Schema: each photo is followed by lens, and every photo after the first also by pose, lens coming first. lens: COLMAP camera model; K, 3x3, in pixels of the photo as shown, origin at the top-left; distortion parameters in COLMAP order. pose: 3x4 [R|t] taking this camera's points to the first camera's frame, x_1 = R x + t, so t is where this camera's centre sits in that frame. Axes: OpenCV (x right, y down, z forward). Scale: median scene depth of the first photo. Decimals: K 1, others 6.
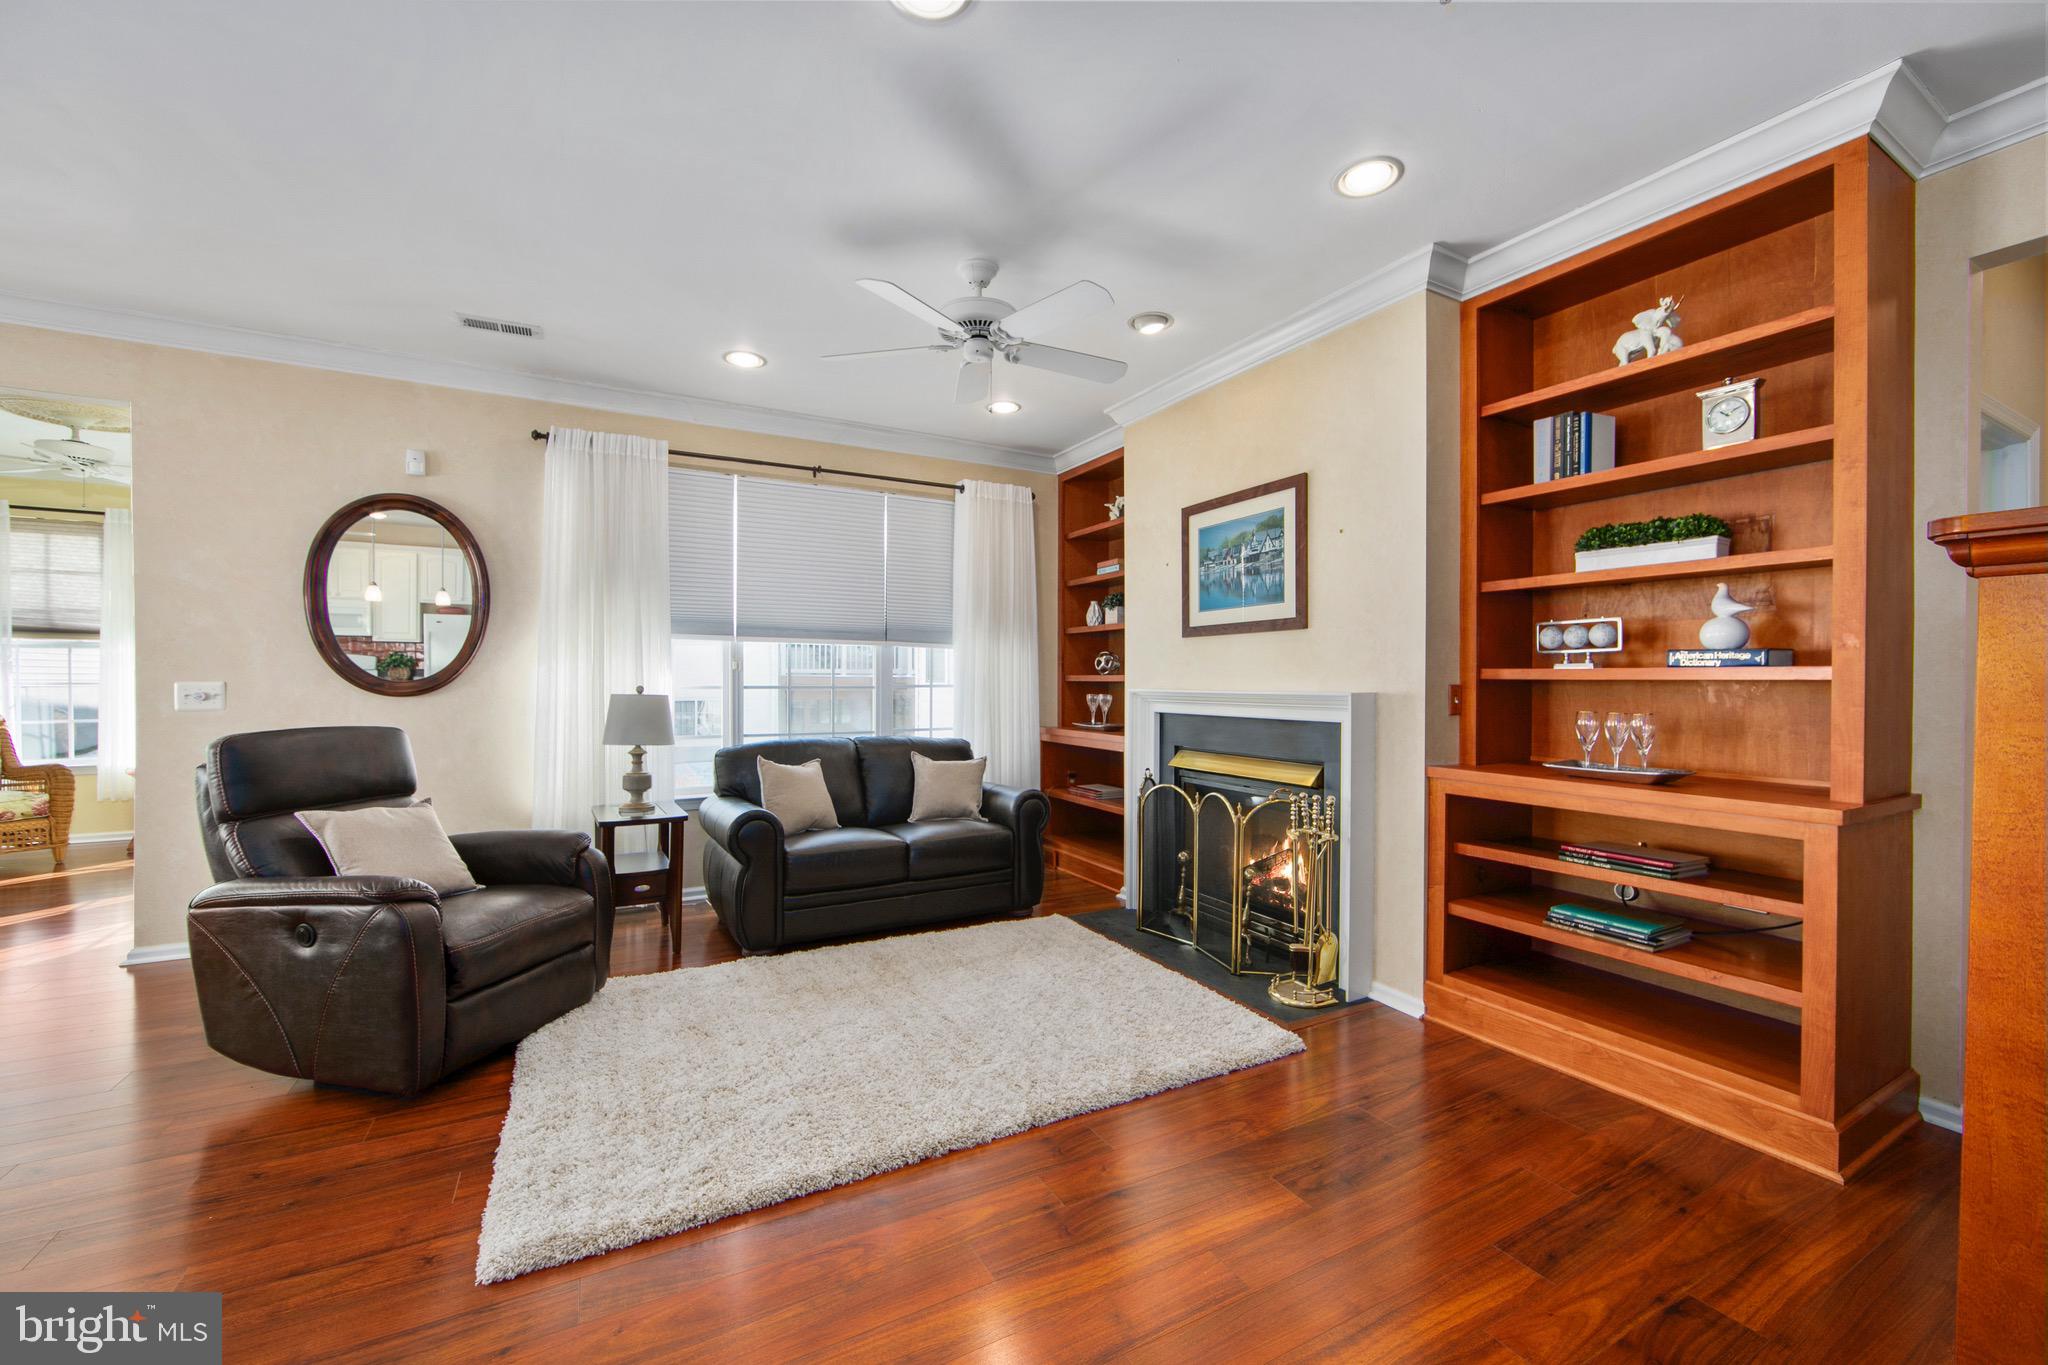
lens RADIAL K [[805.8, 0, 1025.8], [0, 805.8, 686.5], [0, 0, 1]] dist [-0.015873, 0.004051]
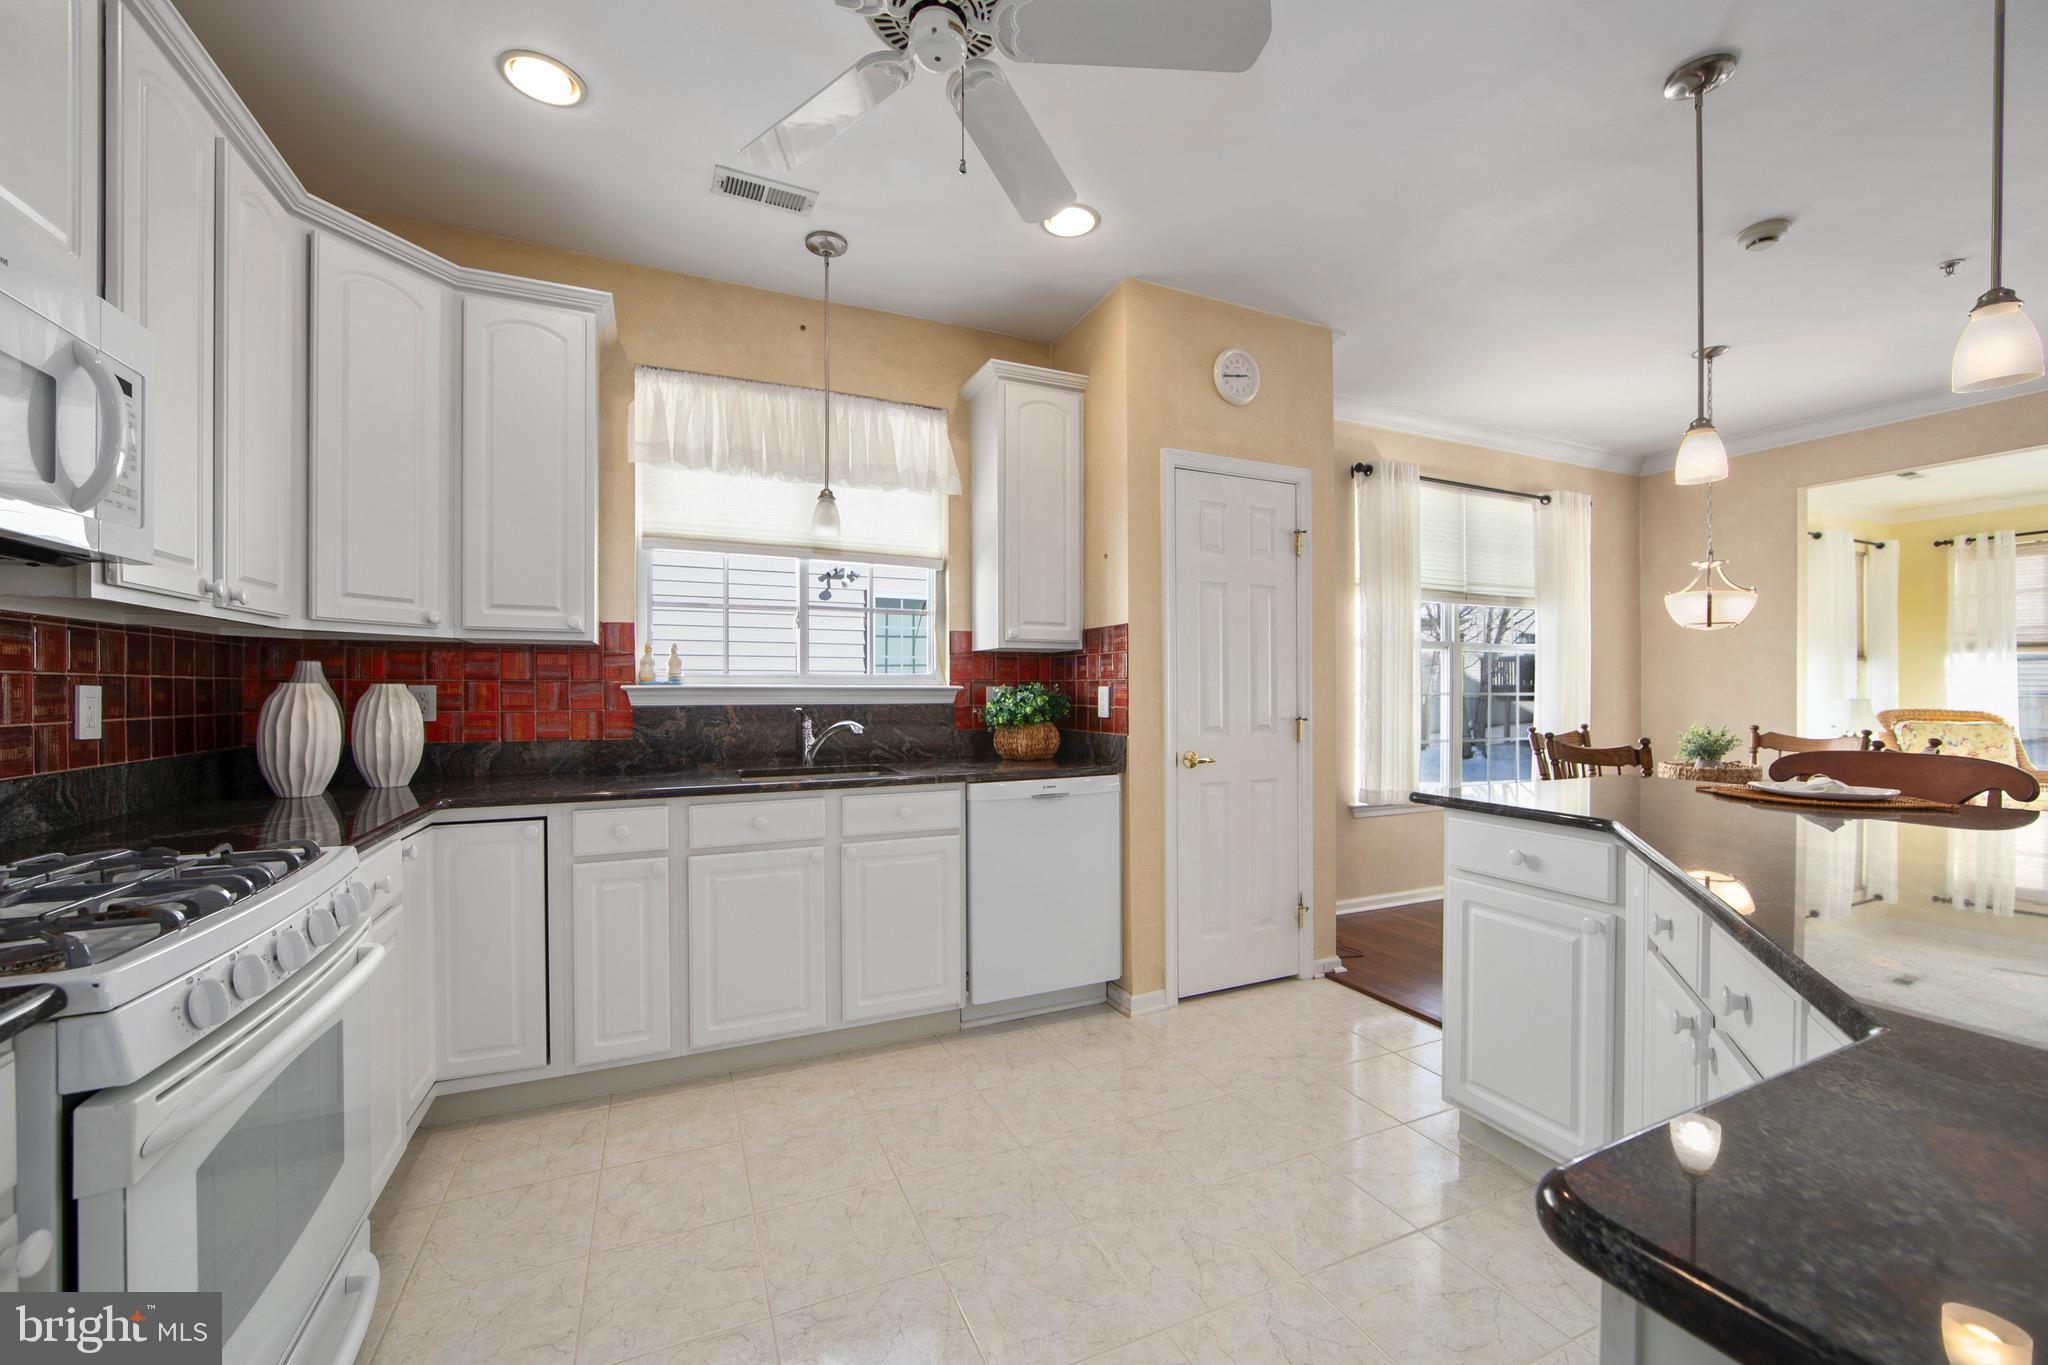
lens RADIAL K [[805.8, 0, 1031.5], [0, 805.8, 691.6], [0, 0, 1]] dist [-0.015873, 0.004051]
pose [[-0.074865, 0.001272, -0.997193, -0.094748], [-0.008771, 0.999960, 0.001934, 0.003548], [0.997155, 0.008891, -0.074851, -0.405683]]
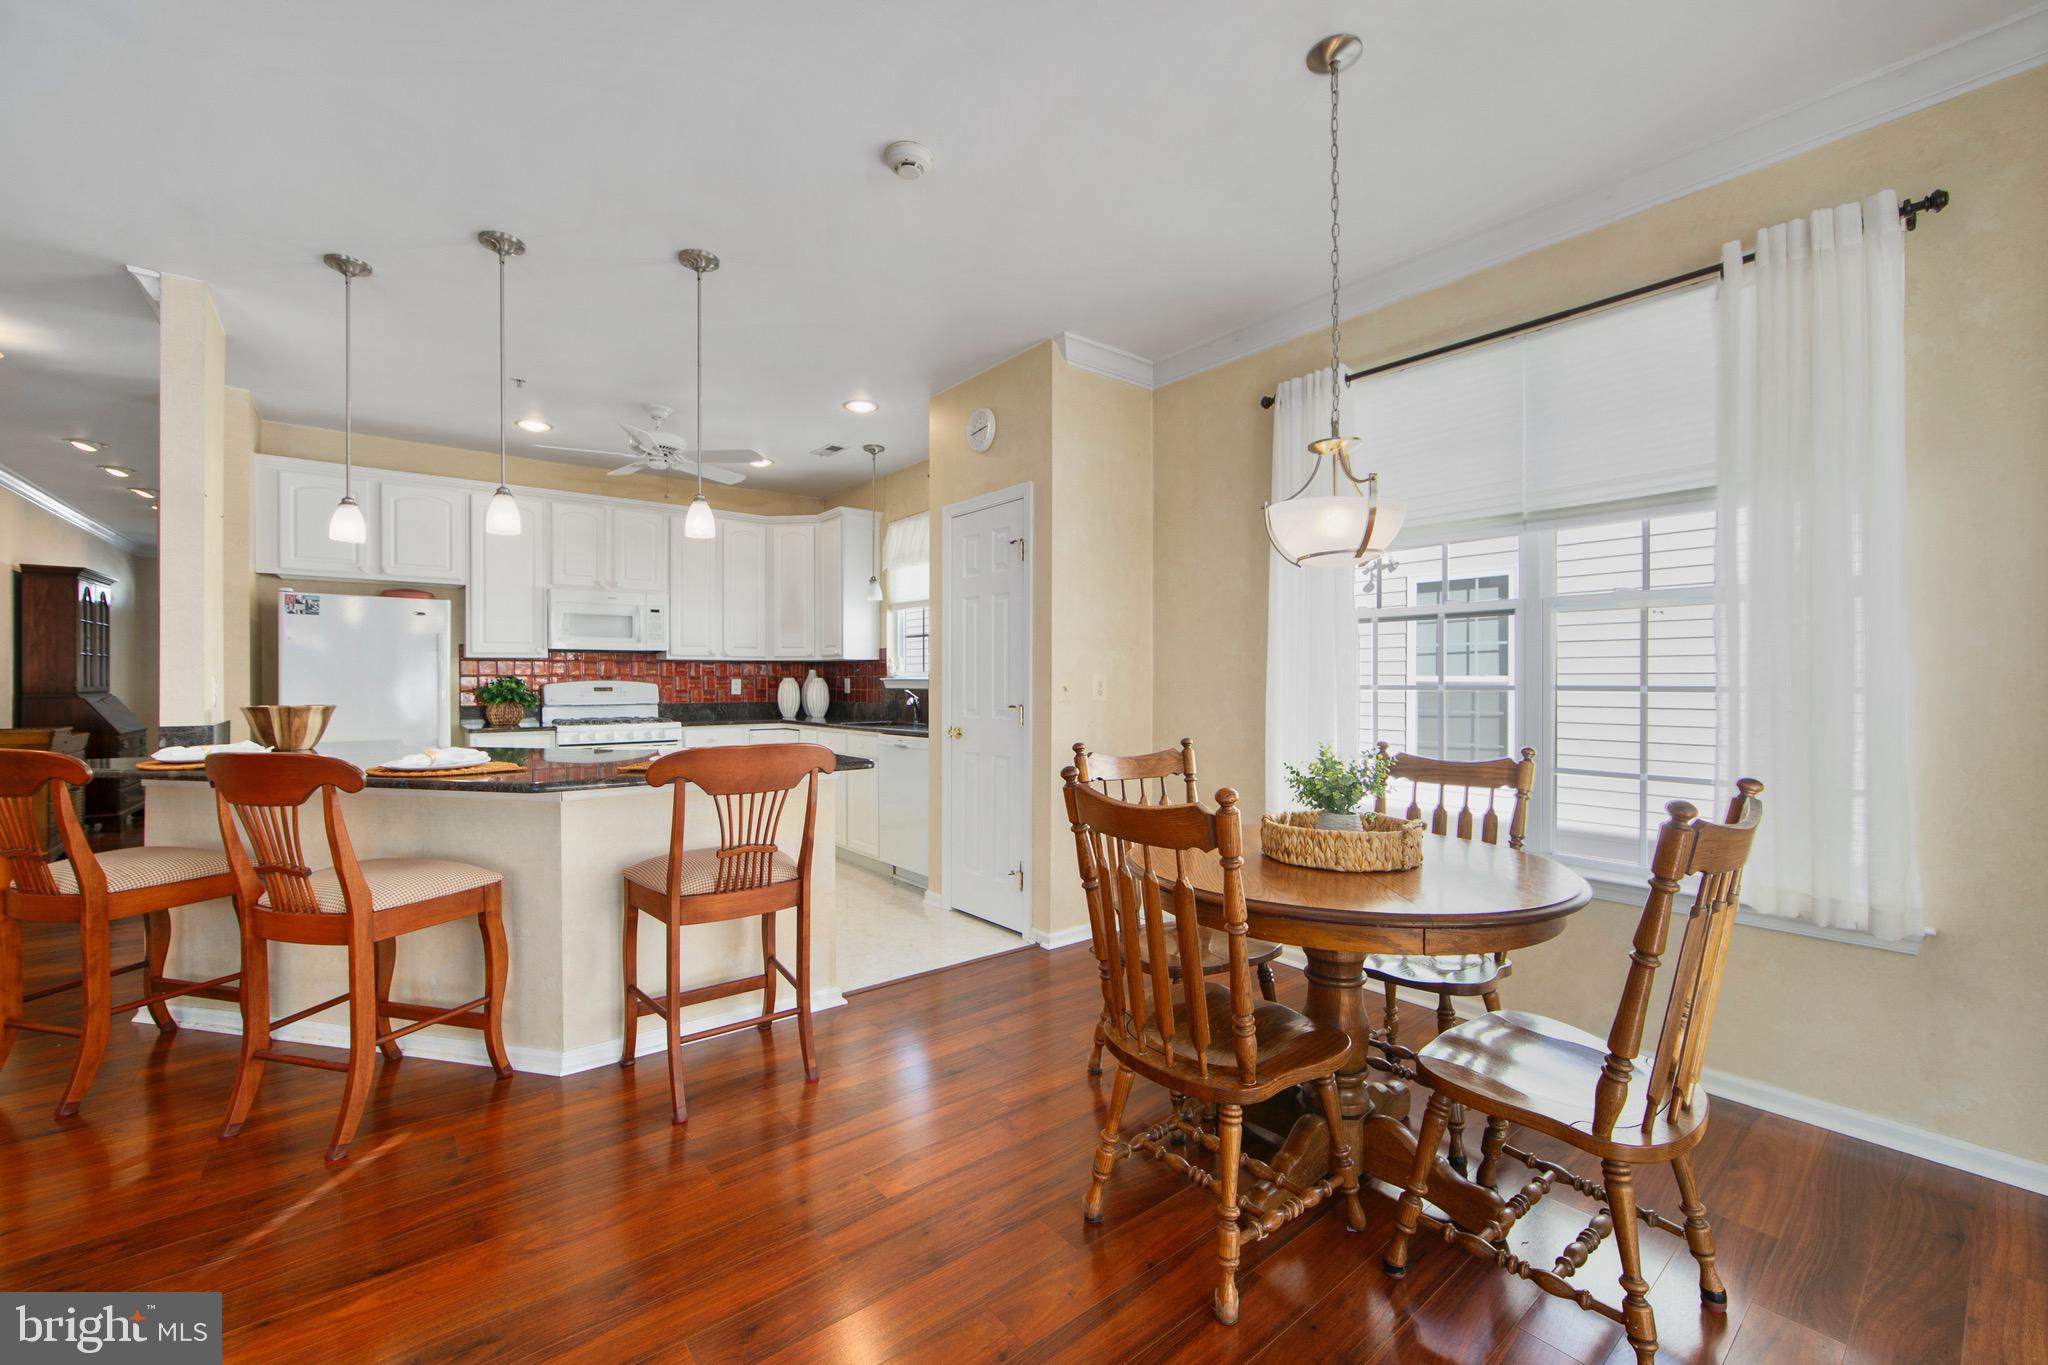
lens RADIAL K [[805.8, 0, 1035.6], [0, 805.8, 683.5], [0, 0, 1]] dist [-0.015873, 0.004051]
pose [[-0.982849, -0.003426, -0.184380, -0.790829], [-0.005624, 0.999919, 0.011404, -0.006181], [0.184326, 0.012246, -0.982789, 0.734899]]
